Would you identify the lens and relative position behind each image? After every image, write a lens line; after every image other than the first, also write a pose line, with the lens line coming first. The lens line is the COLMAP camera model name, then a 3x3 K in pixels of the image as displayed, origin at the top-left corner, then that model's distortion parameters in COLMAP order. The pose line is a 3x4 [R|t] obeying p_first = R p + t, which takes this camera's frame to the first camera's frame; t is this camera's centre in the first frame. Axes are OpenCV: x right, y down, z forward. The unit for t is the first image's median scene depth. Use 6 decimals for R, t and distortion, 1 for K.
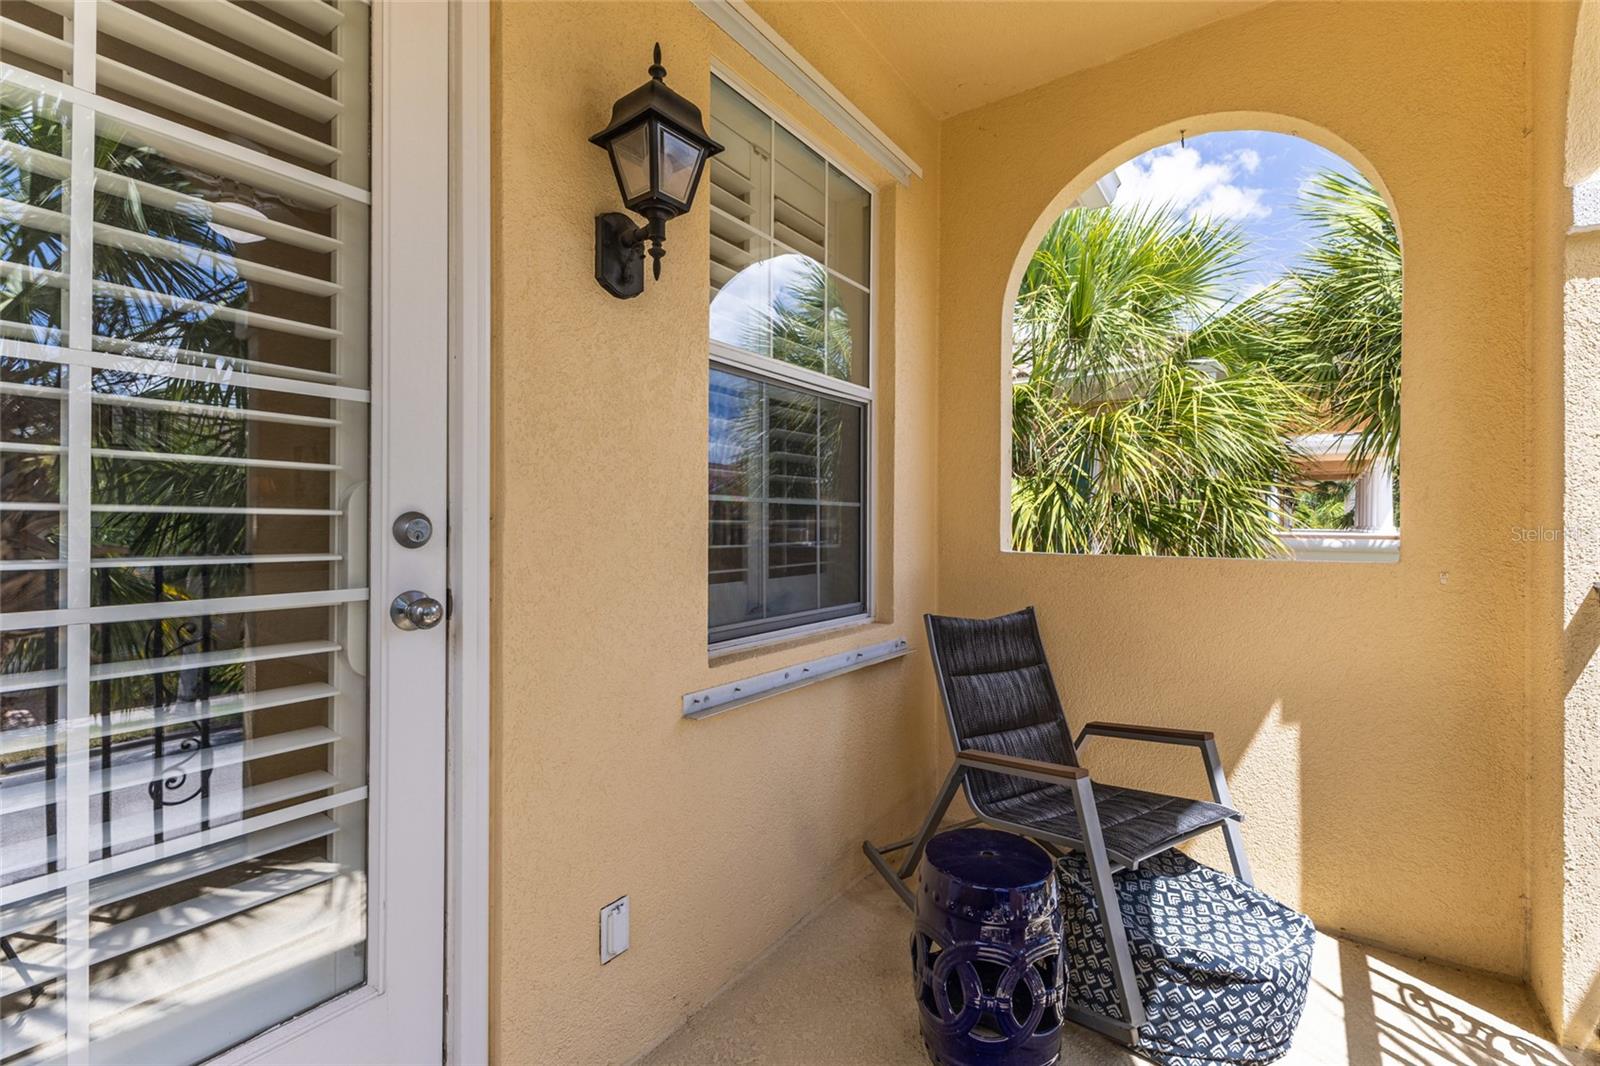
lens RADIAL K [[678.0, 0, 803.6], [0, 678.0, 524.1], [0, 0, 1]] dist [-0.002735, -0.000961]
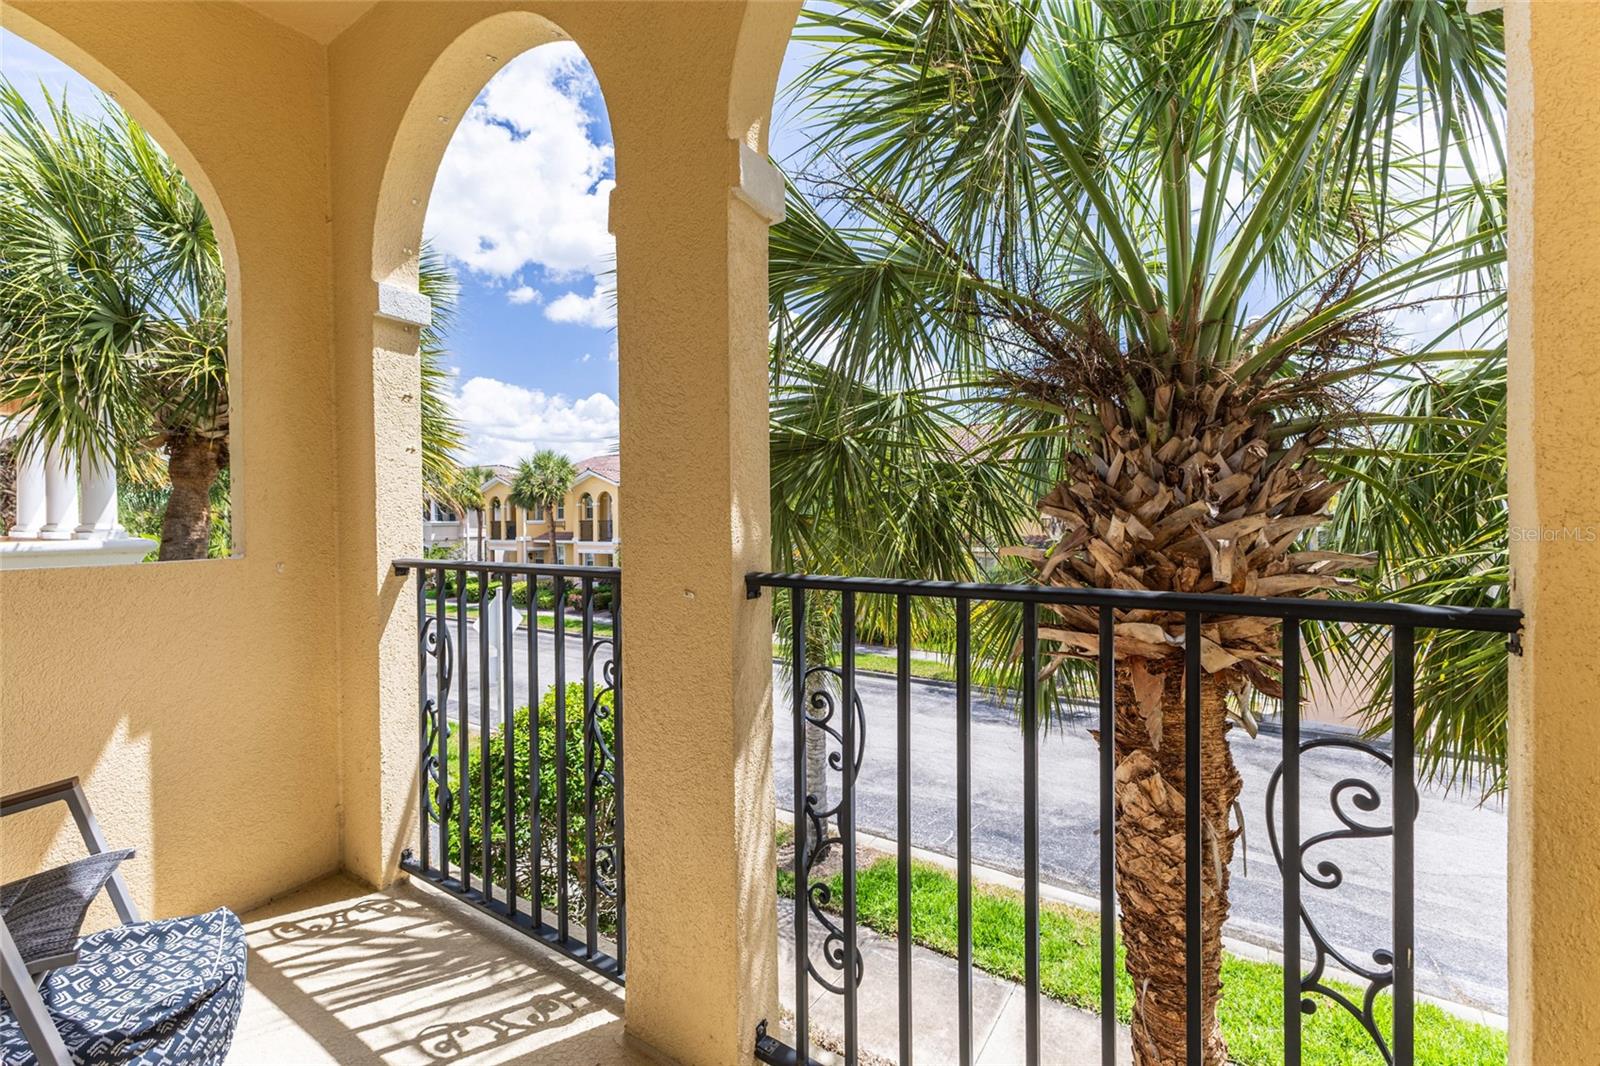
lens RADIAL K [[678.0, 0, 802.5], [0, 678.0, 522.1], [0, 0, 1]] dist [-0.002735, -0.000961]
pose [[-0.039102, -0.018201, 0.999069, -0.293720], [0.015930, 0.999696, 0.018836, -0.008193], [-0.999108, 0.016652, -0.038800, 0.150368]]
